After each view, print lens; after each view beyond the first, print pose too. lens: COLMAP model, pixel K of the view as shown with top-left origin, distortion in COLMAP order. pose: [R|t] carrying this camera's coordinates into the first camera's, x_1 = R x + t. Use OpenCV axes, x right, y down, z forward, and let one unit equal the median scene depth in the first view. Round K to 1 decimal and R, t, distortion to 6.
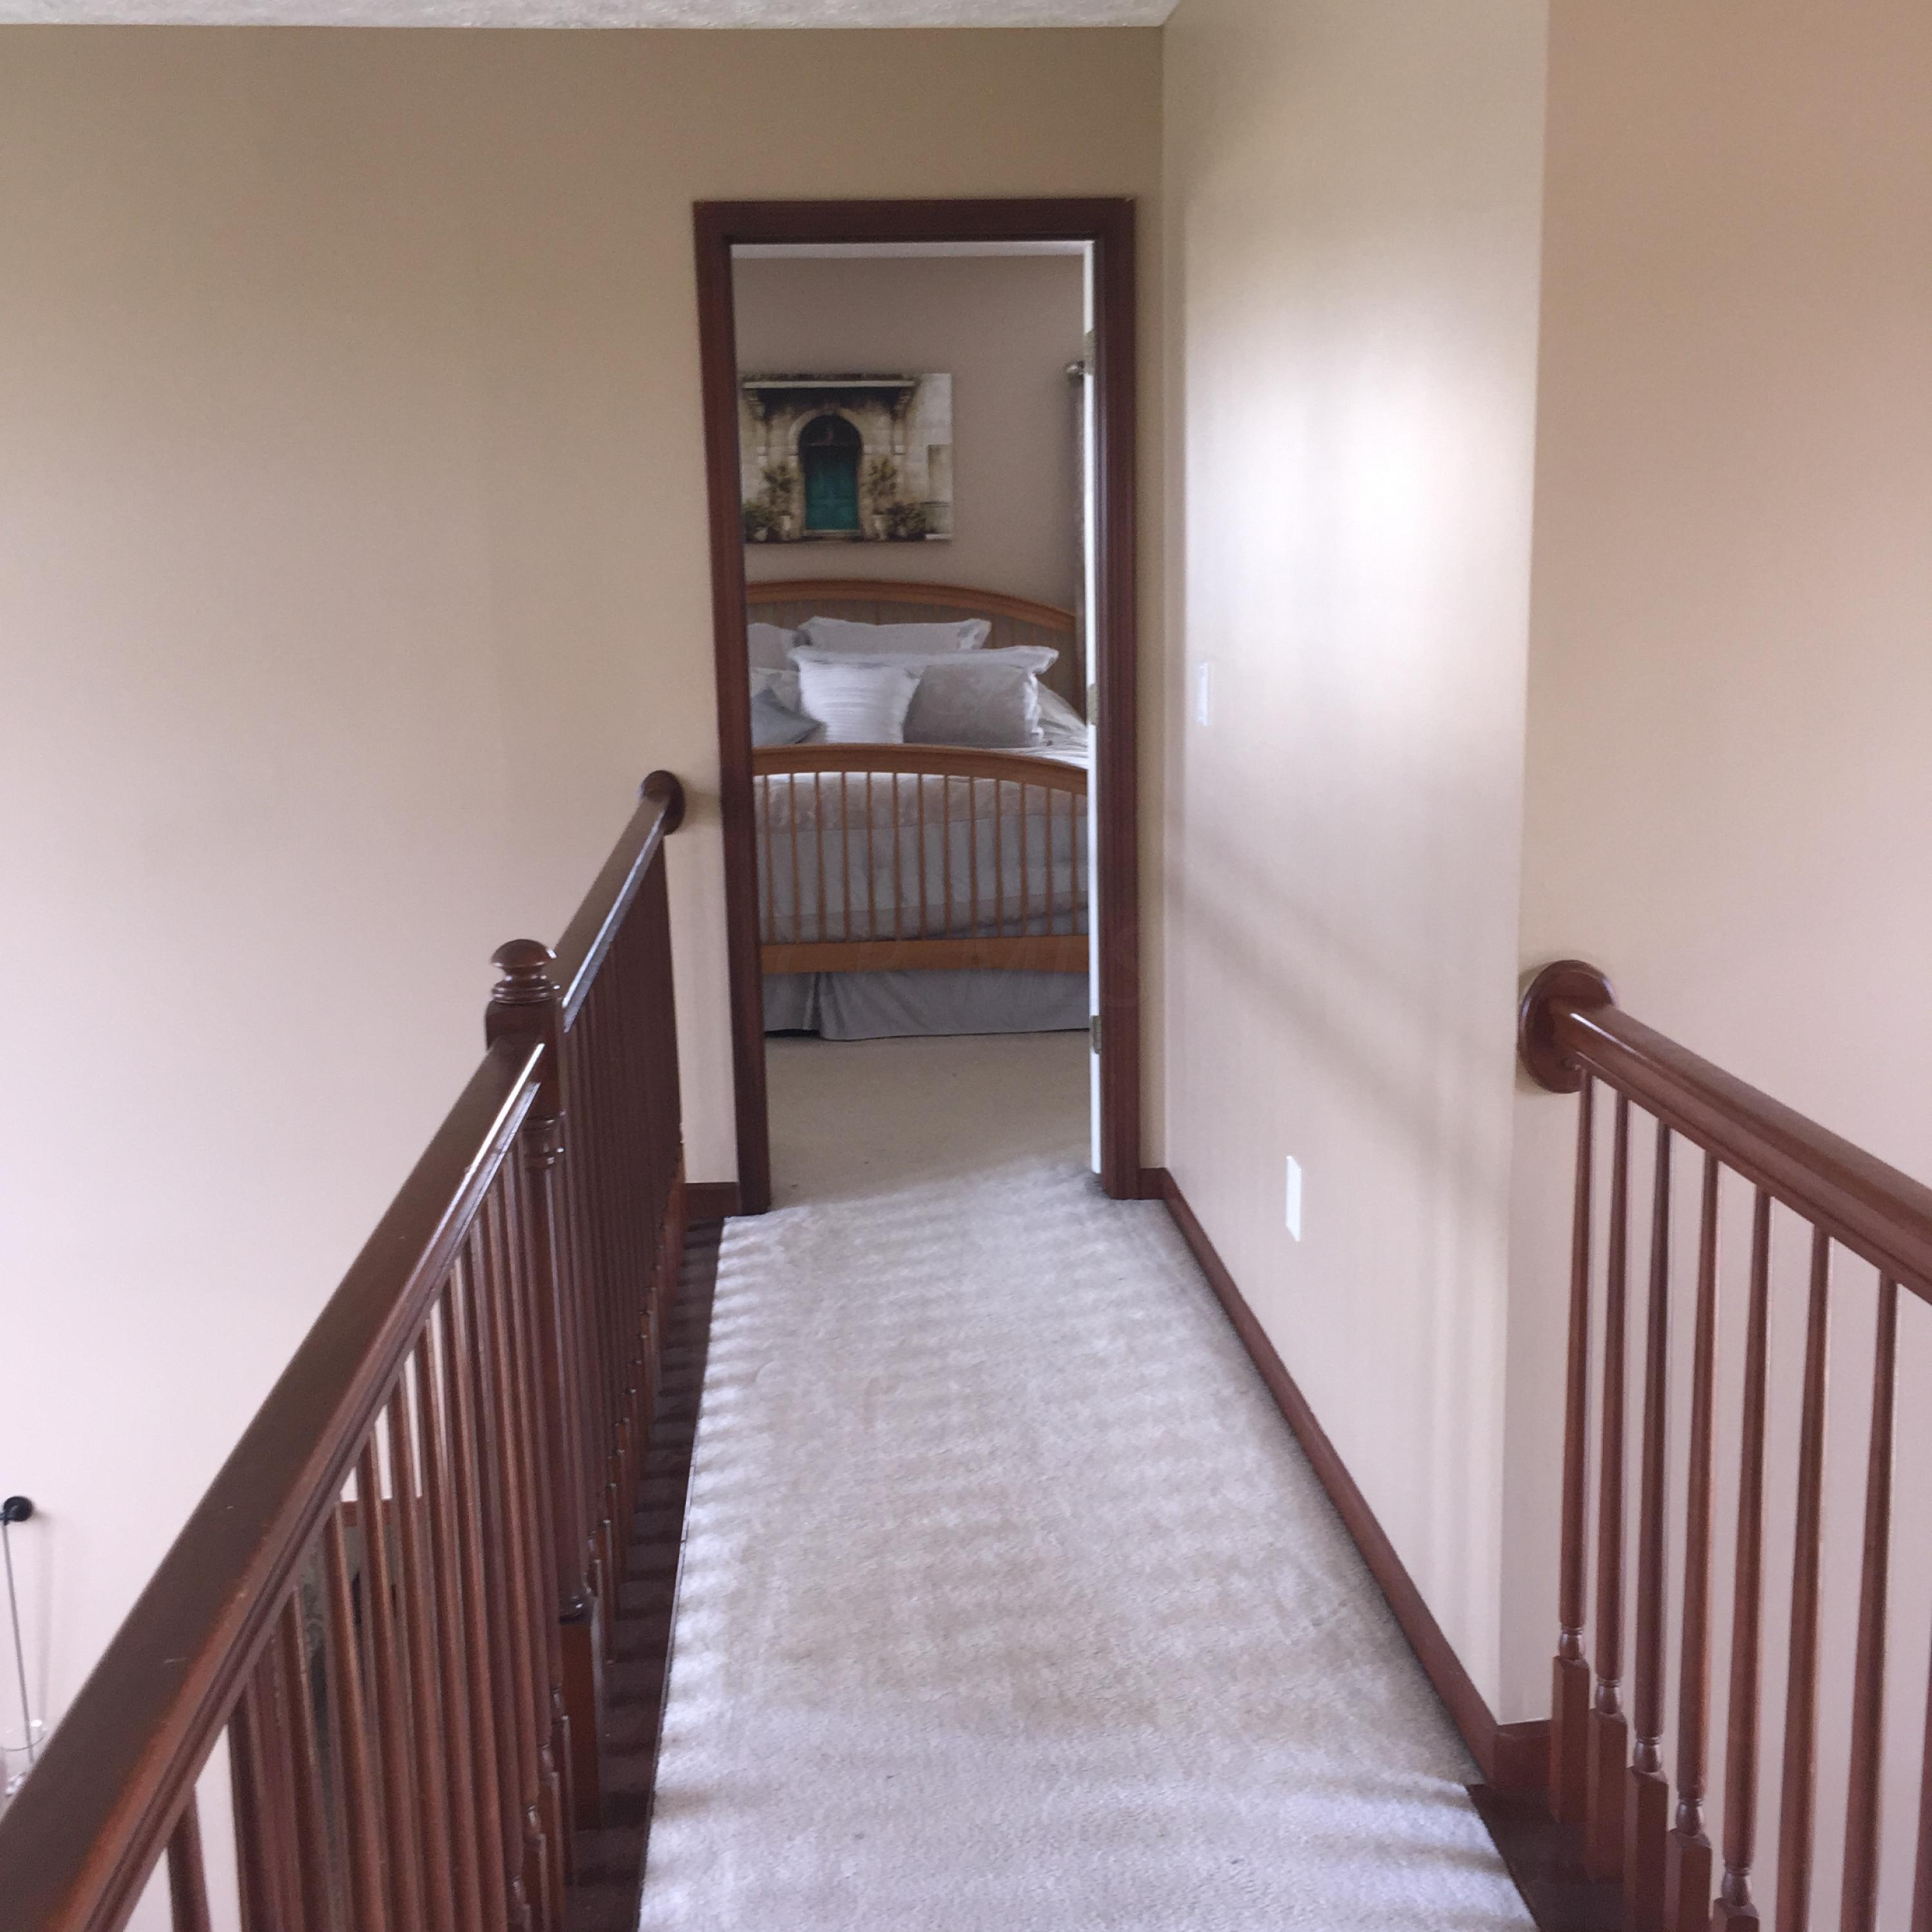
lens RADIAL K [[2171.0, 0, 966.0], [0, 2171.0, 966.0], [0, 0, 1]] dist [0.030323, -0.004999]
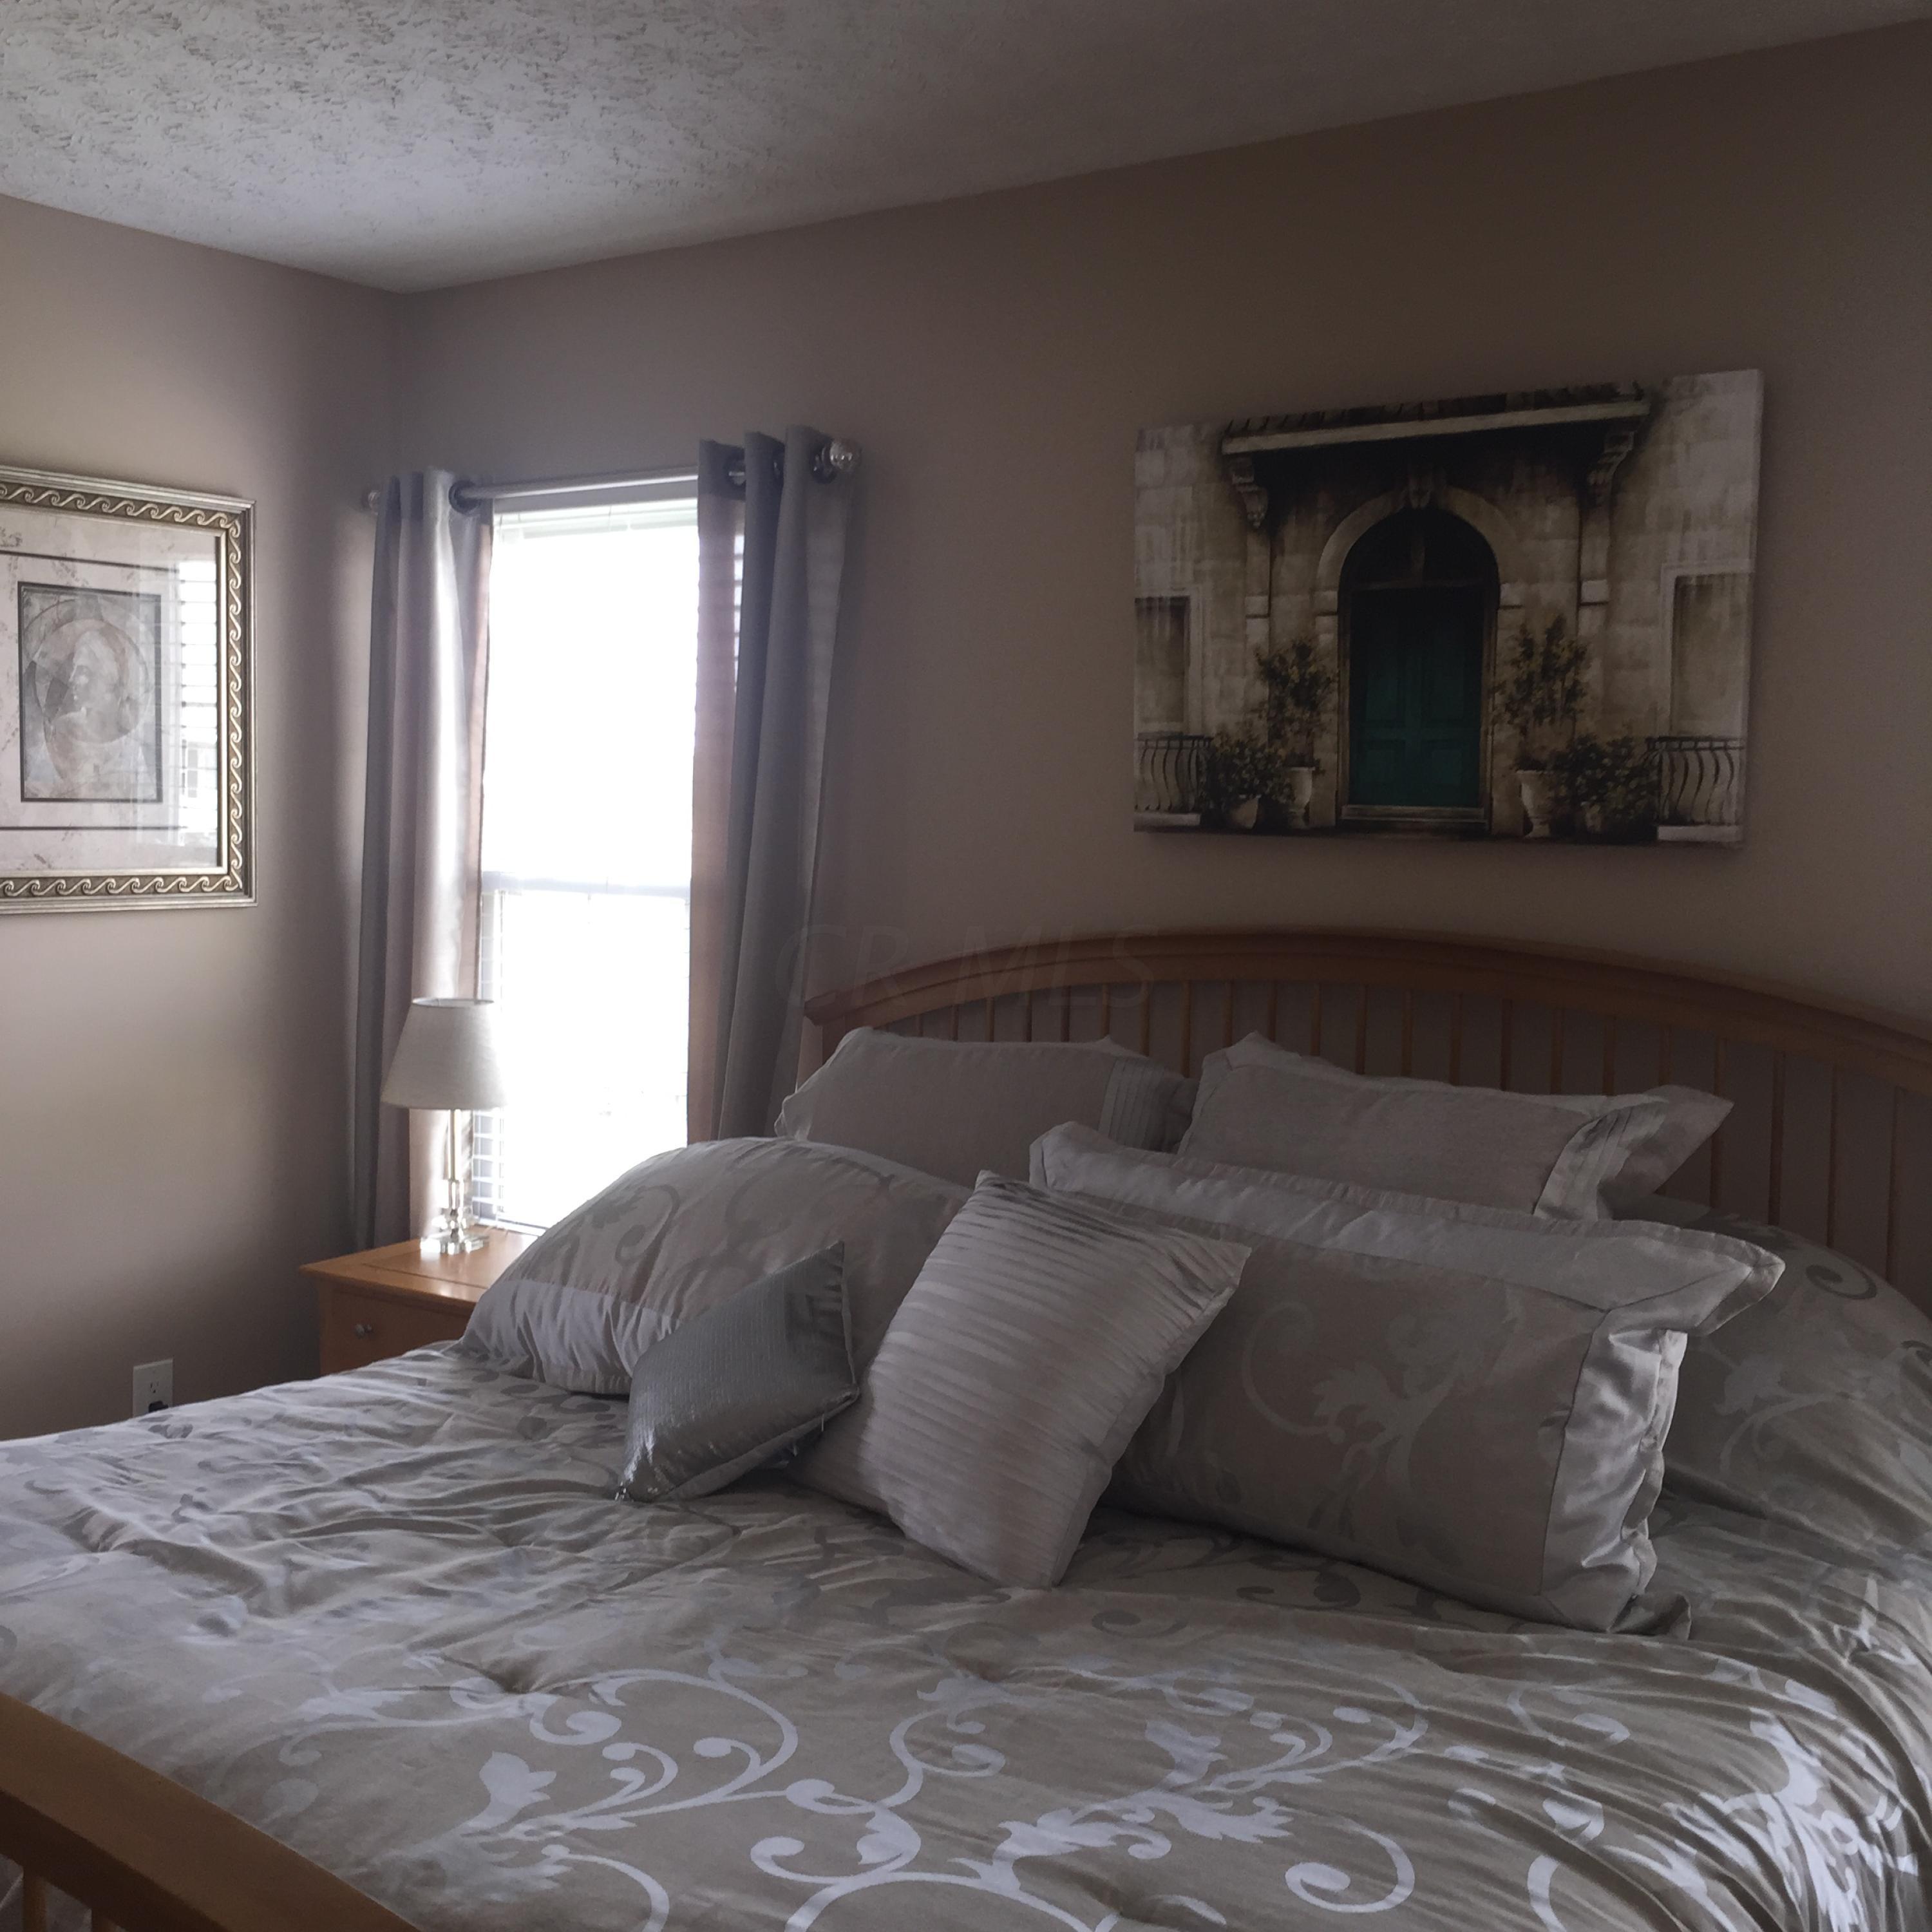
lens RADIAL K [[2171.0, 0, 966.0], [0, 2171.0, 966.0], [0, 0, 1]] dist [0.030323, -0.004999]
pose [[0.763961, 0.076758, -0.640681, 0.125272], [-0.157181, 0.985128, -0.069400, -0.135250], [0.625826, 0.153722, 0.764664, 0.668416]]
